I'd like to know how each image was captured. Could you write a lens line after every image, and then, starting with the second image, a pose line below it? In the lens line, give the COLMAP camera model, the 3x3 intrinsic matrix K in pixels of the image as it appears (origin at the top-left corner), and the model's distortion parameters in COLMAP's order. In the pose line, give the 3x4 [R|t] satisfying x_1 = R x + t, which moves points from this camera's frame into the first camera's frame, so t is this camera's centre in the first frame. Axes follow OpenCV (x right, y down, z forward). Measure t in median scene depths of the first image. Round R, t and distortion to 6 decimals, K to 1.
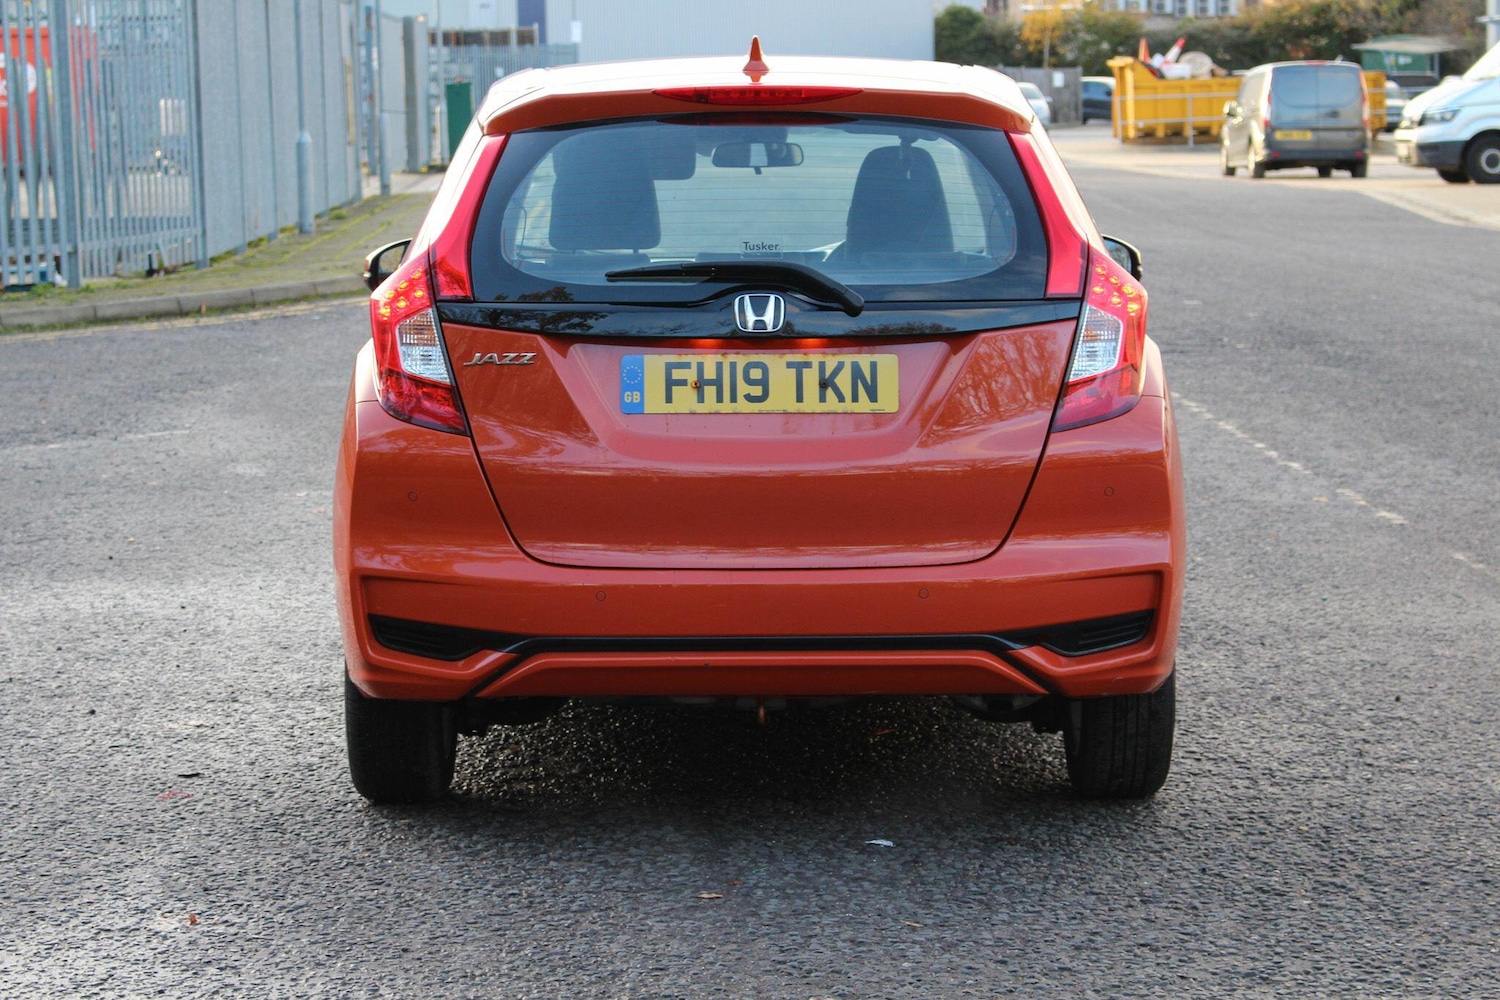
lens RADIAL K [[3371.6, 0, 750.0], [0, 3371.6, 500.0], [0, 0, 1]] dist [-0.001702, 0.845280]
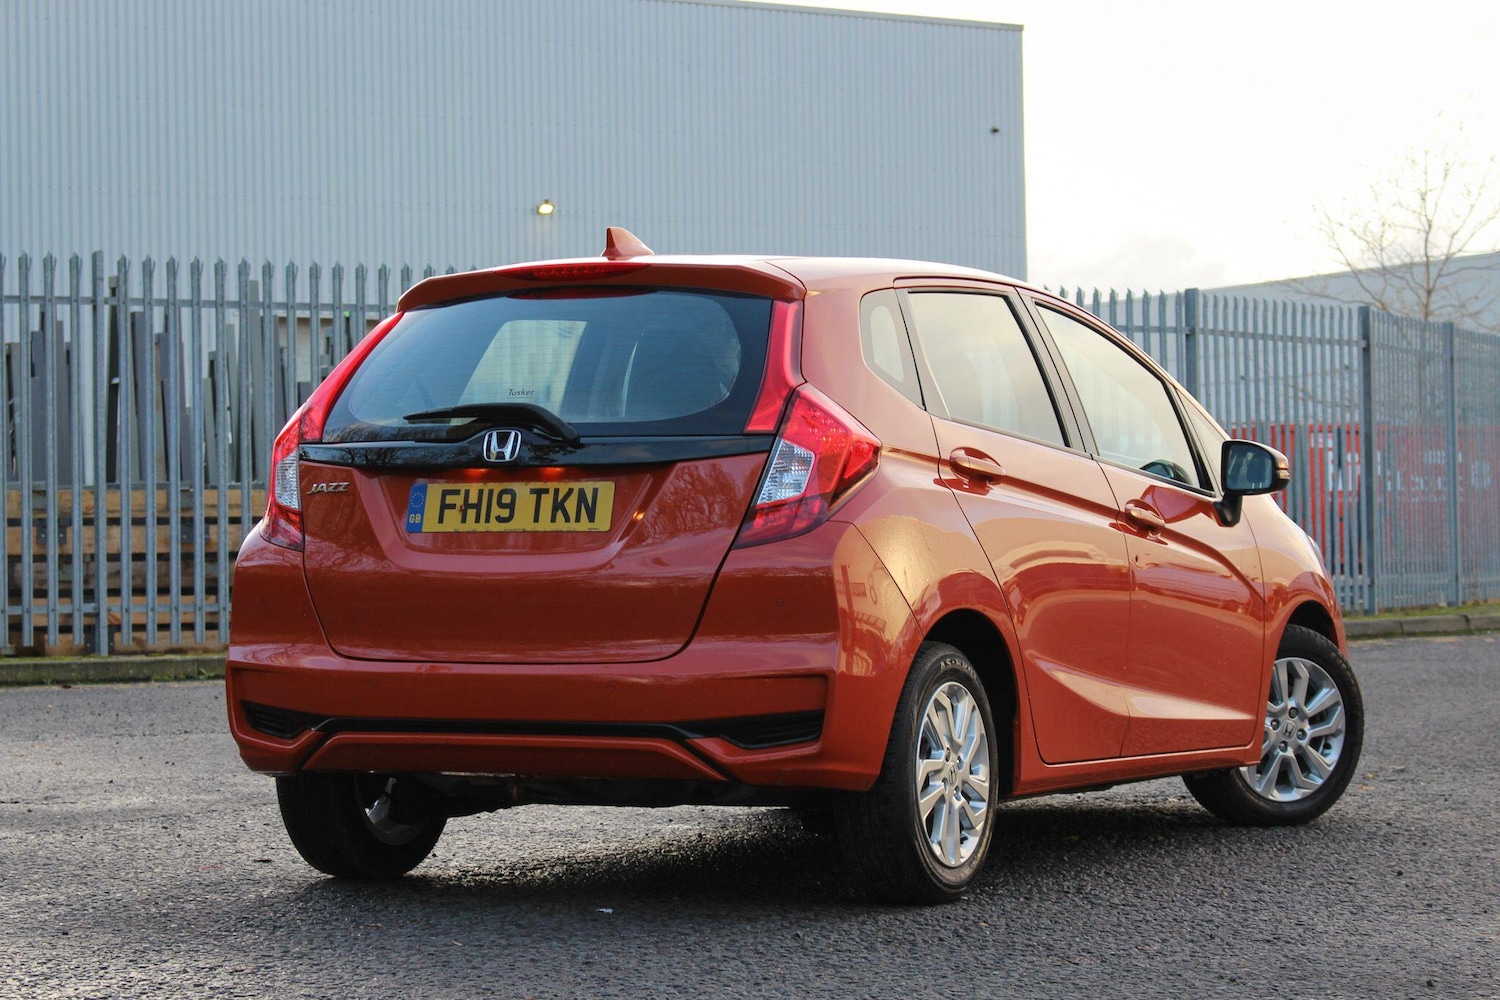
lens RADIAL K [[3371.6, 0, 750.0], [0, 3371.6, 500.0], [0, 0, 1]] dist [-0.001702, 0.845280]
pose [[0.898140, -0.004135, -0.439690, 0.596362], [-0.049179, 0.992737, -0.109793, 0.088216], [0.436951, 0.120233, 0.891413, -0.013489]]
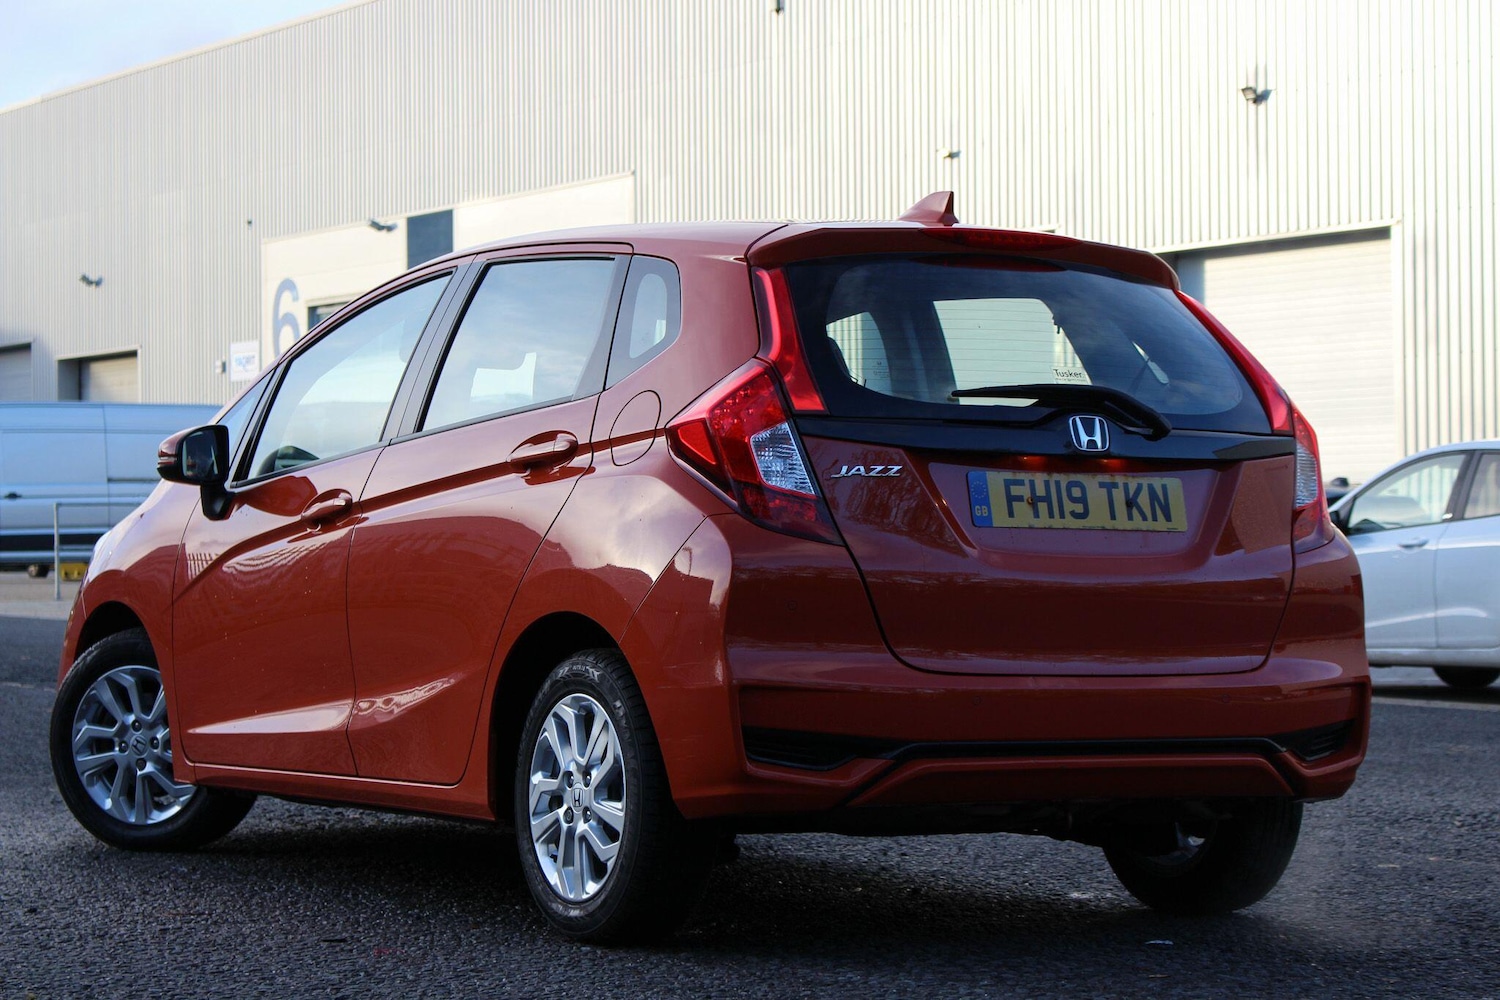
lens RADIAL K [[3371.6, 0, 750.0], [0, 3371.6, 500.0], [0, 0, 1]] dist [-0.001702, 0.845280]
pose [[0.863588, 0.027421, 0.503453, -0.619177], [0.036151, 0.992583, -0.116071, 0.084041], [-0.502901, 0.118438, 0.856191, 0.145969]]
